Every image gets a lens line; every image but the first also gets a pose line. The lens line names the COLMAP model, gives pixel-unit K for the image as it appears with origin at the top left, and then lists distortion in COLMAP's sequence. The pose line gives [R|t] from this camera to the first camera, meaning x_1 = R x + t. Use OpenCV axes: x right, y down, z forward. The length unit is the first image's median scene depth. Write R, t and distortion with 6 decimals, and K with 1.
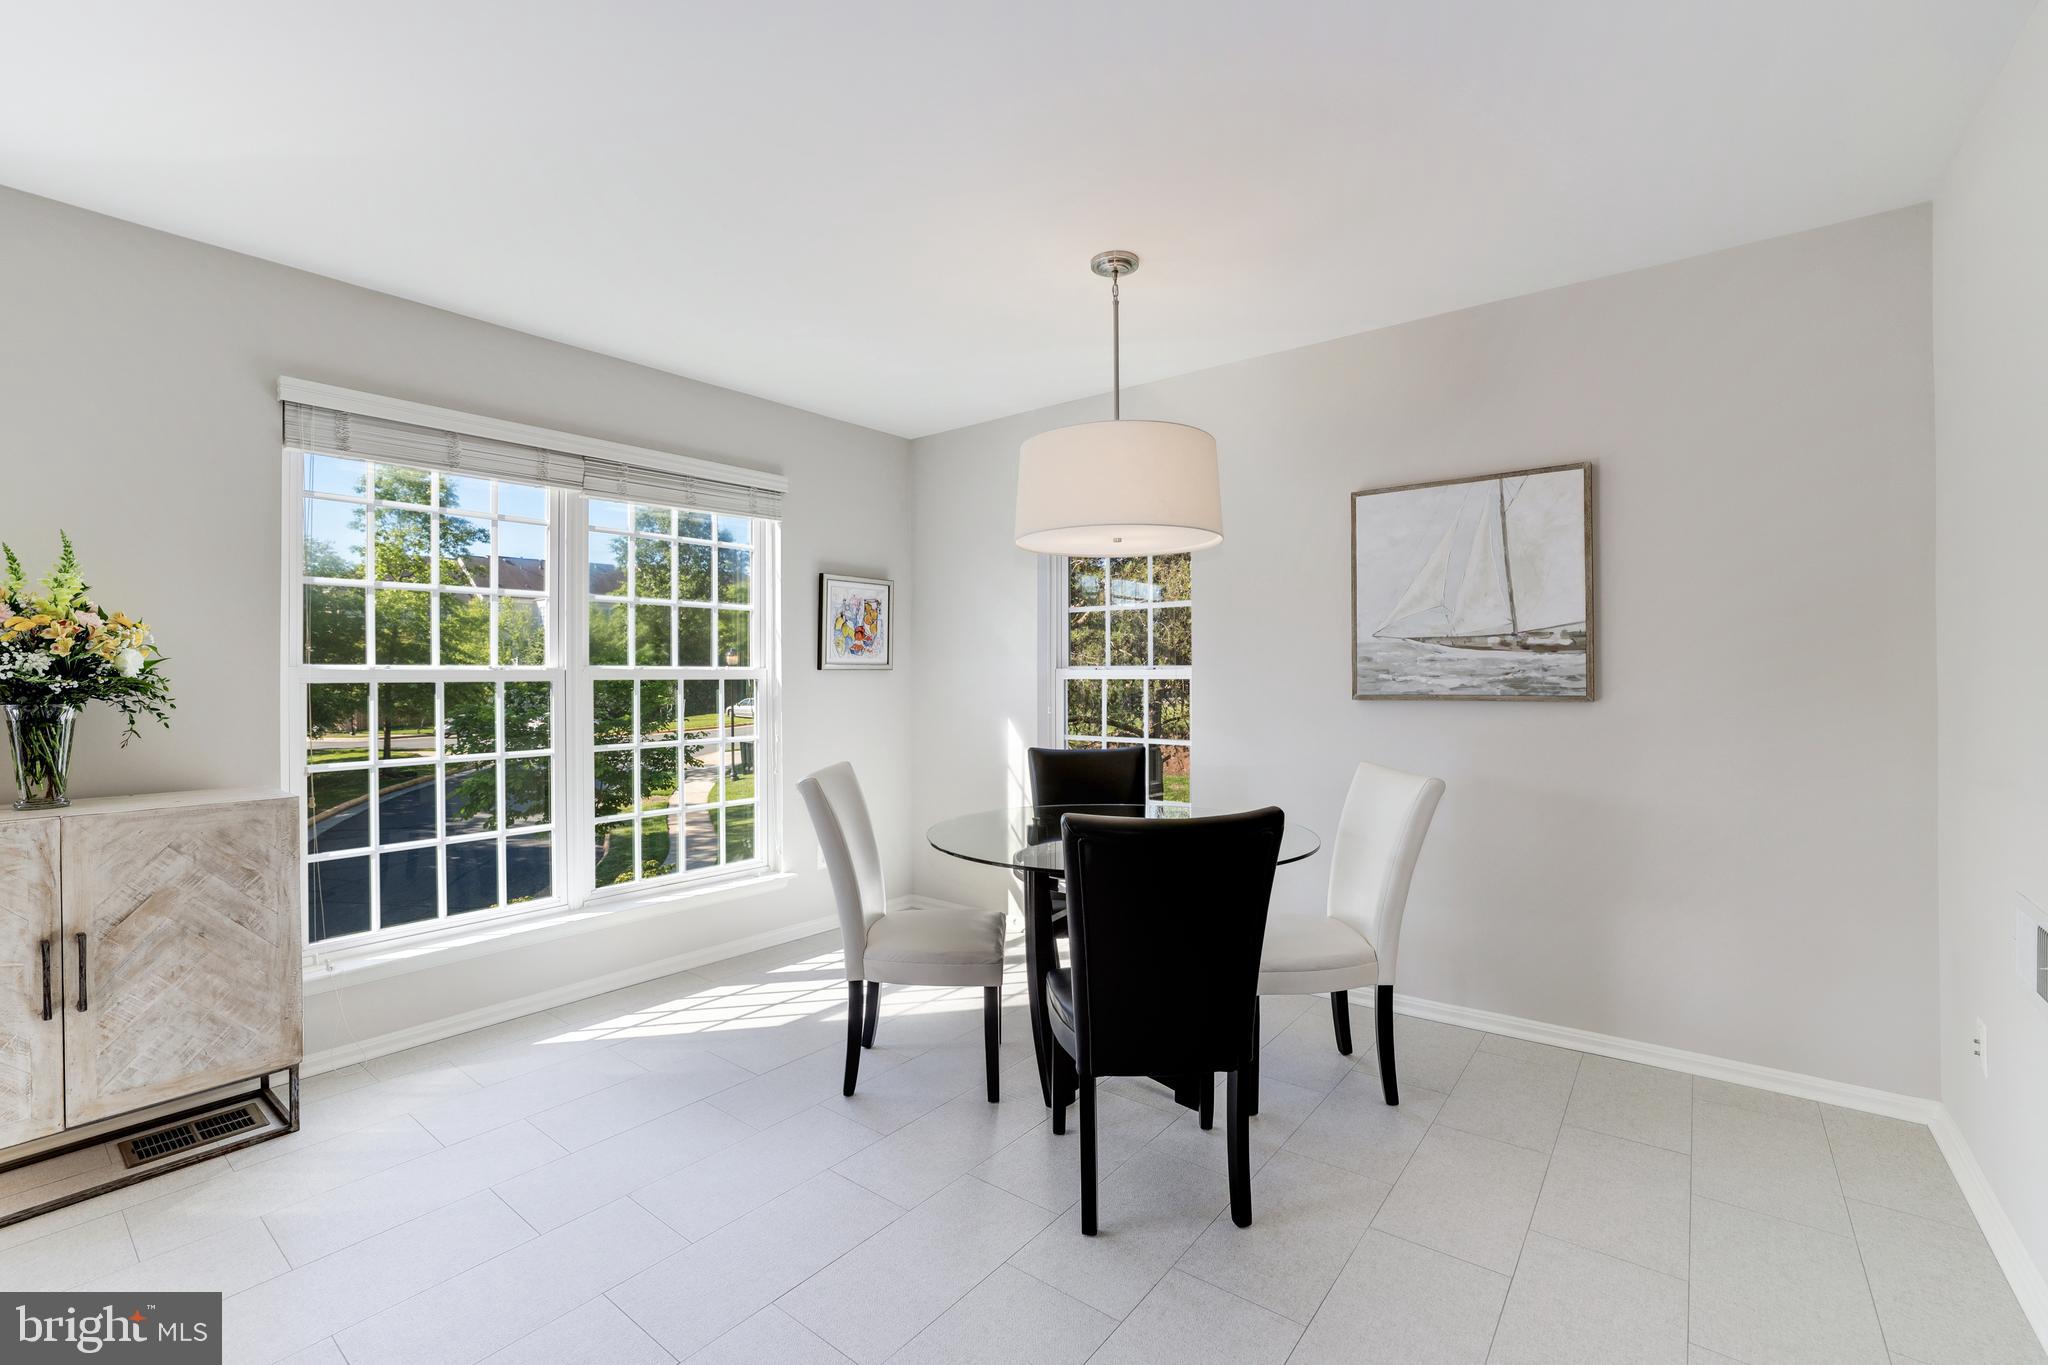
lens RADIAL K [[883.9, 0, 1023.8], [0, 883.9, 673.9], [0, 0, 1]] dist [-0.051977, 0.018426]
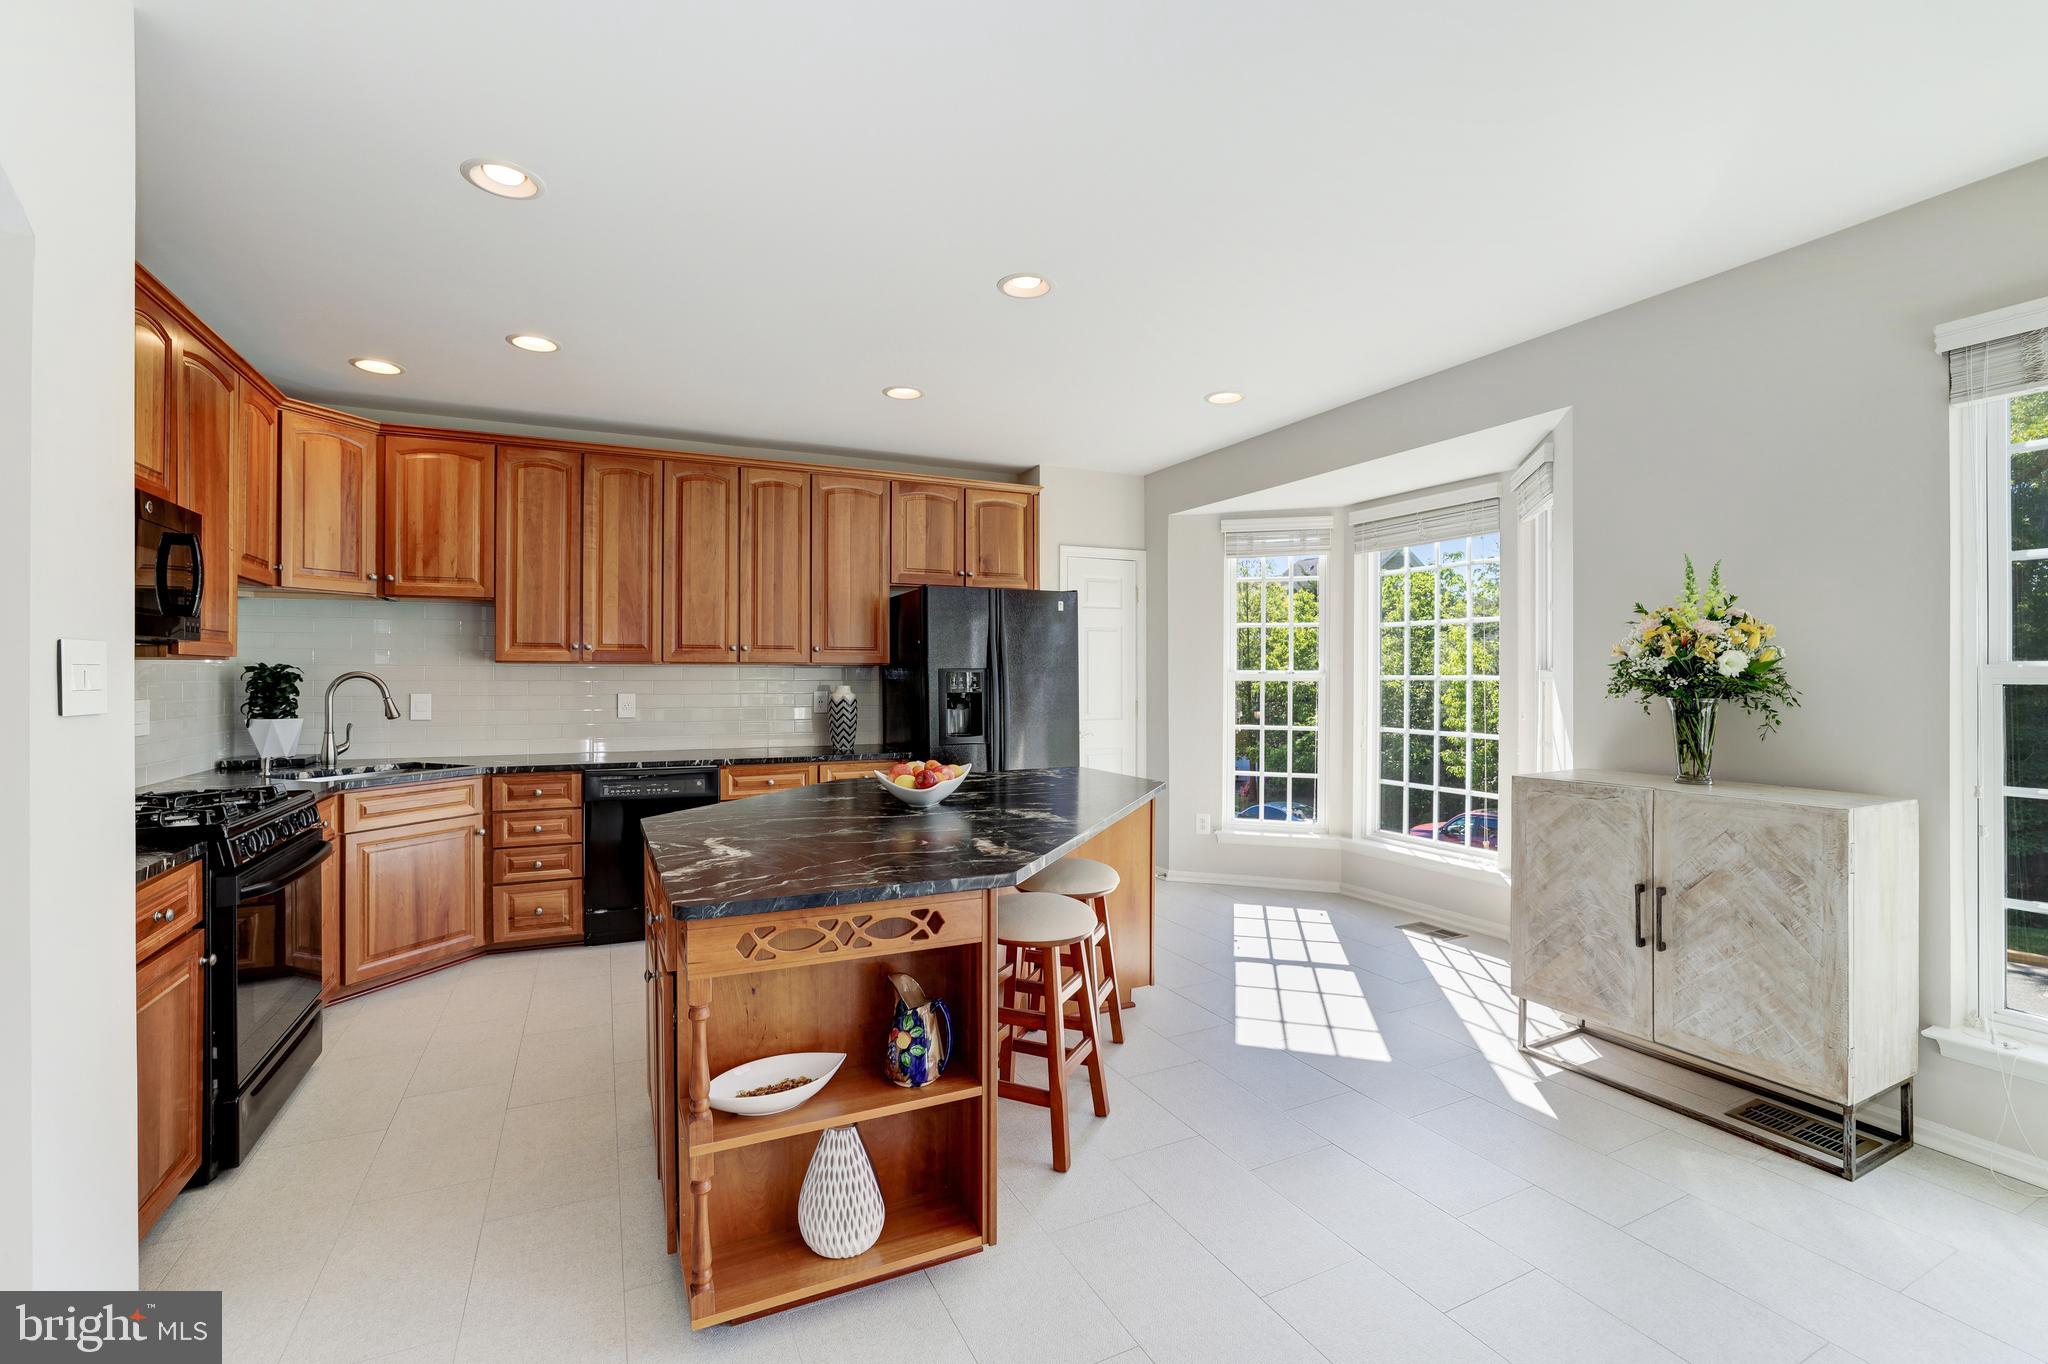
lens RADIAL K [[883.9, 0, 1023.8], [0, 883.9, 673.4], [0, 0, 1]] dist [-0.051977, 0.018426]
pose [[-0.439994, 0.000847, -0.898000, 0.276040], [0.003407, 0.999994, -0.000726, -0.001749], [0.897994, -0.003379, -0.439995, 0.502937]]
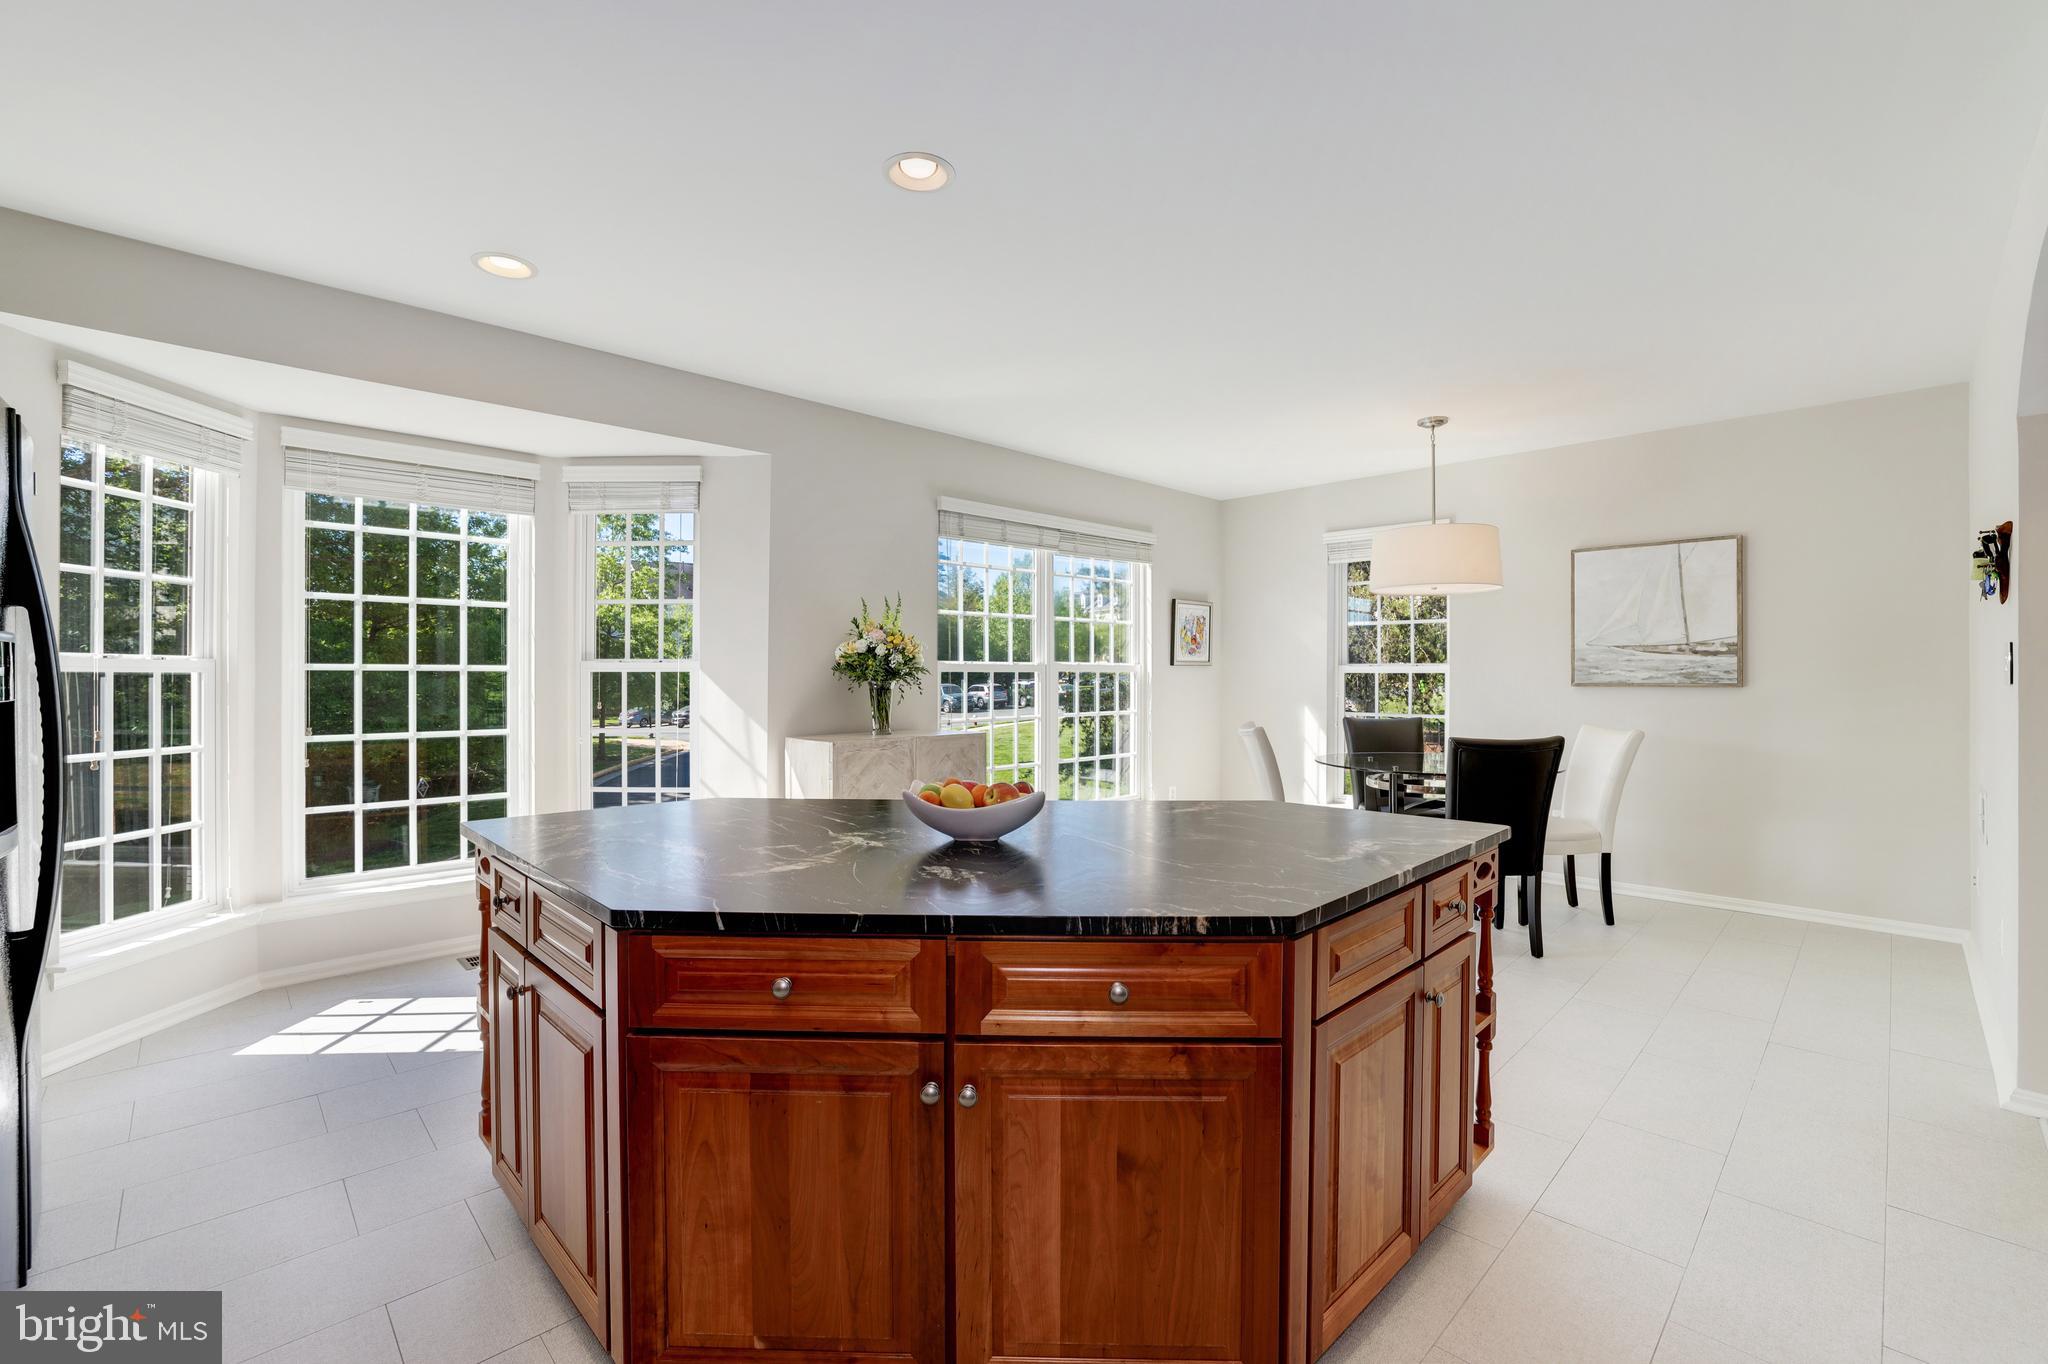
lens RADIAL K [[883.9, 0, 1023.8], [0, 883.9, 673.4], [0, 0, 1]] dist [-0.051977, 0.018426]
pose [[0.991343, 0.005044, -0.131202, -0.418932], [-0.004740, 0.999985, 0.002629, 0.008670], [0.131214, -0.001985, 0.991352, -0.698337]]
